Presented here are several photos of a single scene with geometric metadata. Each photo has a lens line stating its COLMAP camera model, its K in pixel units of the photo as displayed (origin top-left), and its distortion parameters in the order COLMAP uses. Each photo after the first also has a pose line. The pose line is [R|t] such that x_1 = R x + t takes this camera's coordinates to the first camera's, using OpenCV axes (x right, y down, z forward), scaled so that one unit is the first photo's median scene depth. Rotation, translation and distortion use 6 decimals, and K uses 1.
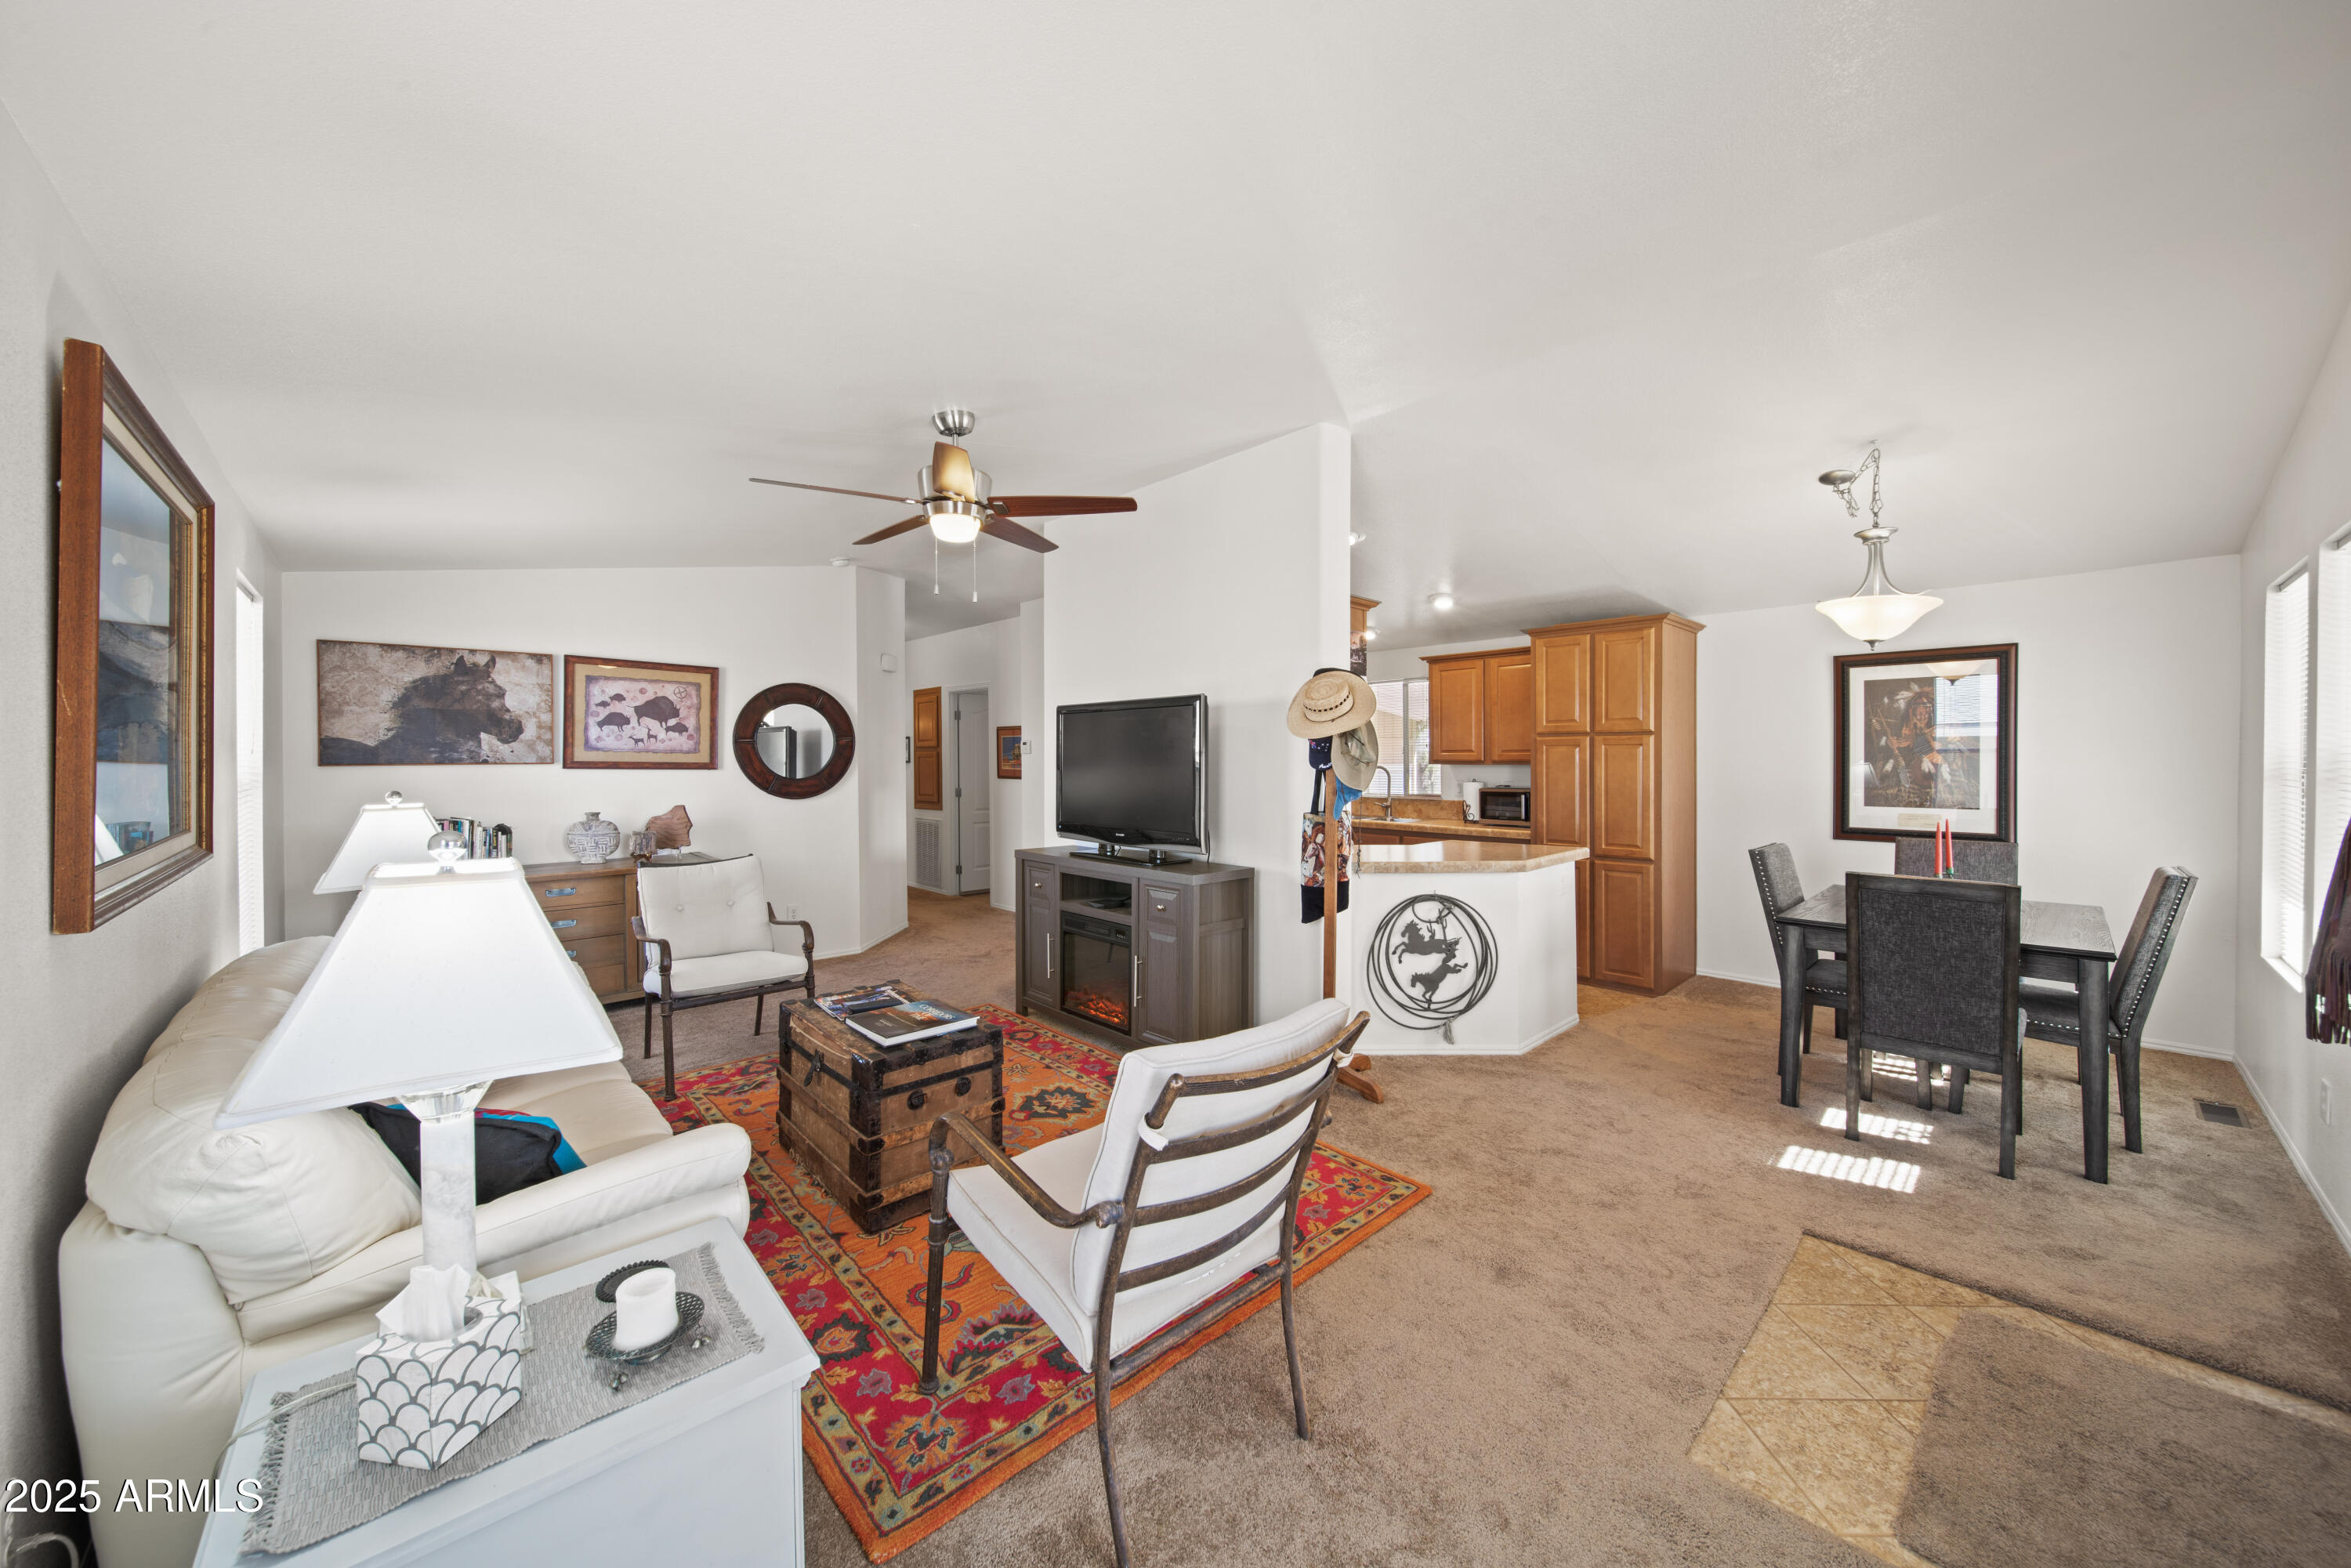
lens RADIAL K [[815.5, 0, 1182.9], [0, 815.5, 774.4], [0, 0, 1]] dist [0.000200, -0.001534]
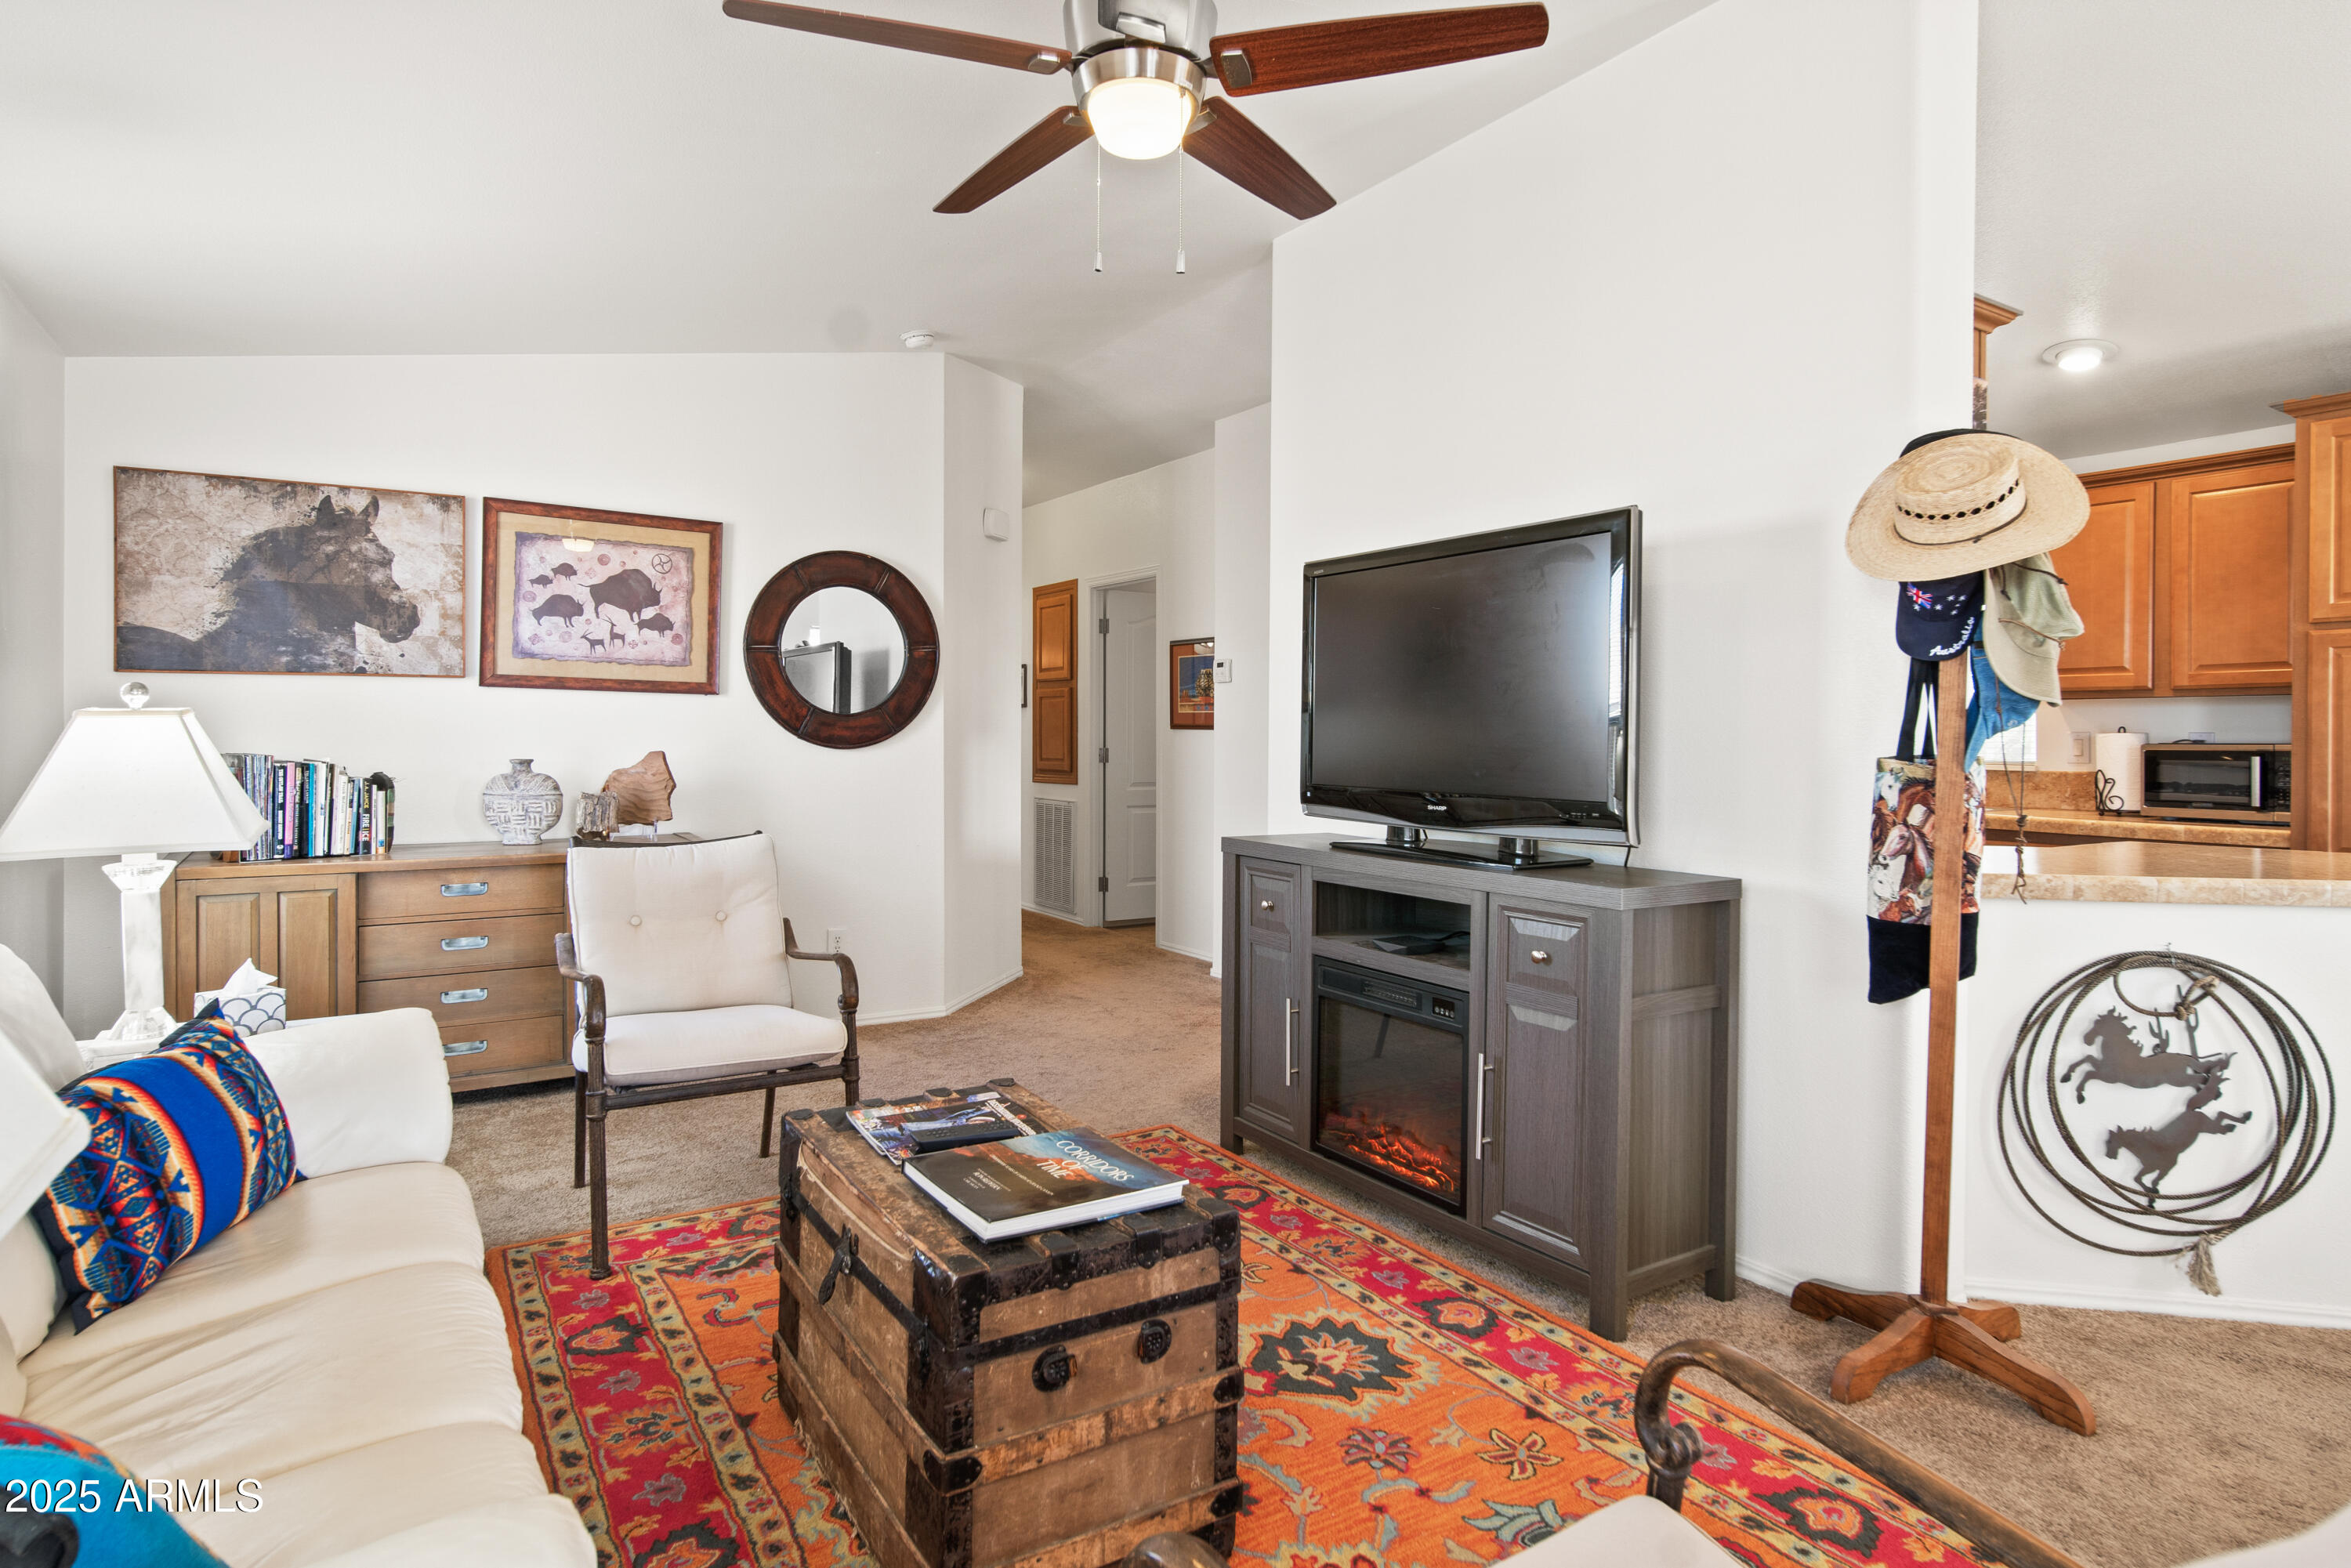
lens RADIAL K [[1288.9, 0, 1191.5], [0, 1288.9, 732.4], [0, 0, 1]] dist [0.002138, -0.001434]
pose [[0.981343, 0.006906, -0.192141, -0.071639], [-0.009642, 0.999865, -0.013307, 0.039435], [0.192023, 0.014911, 0.981277, 0.193413]]
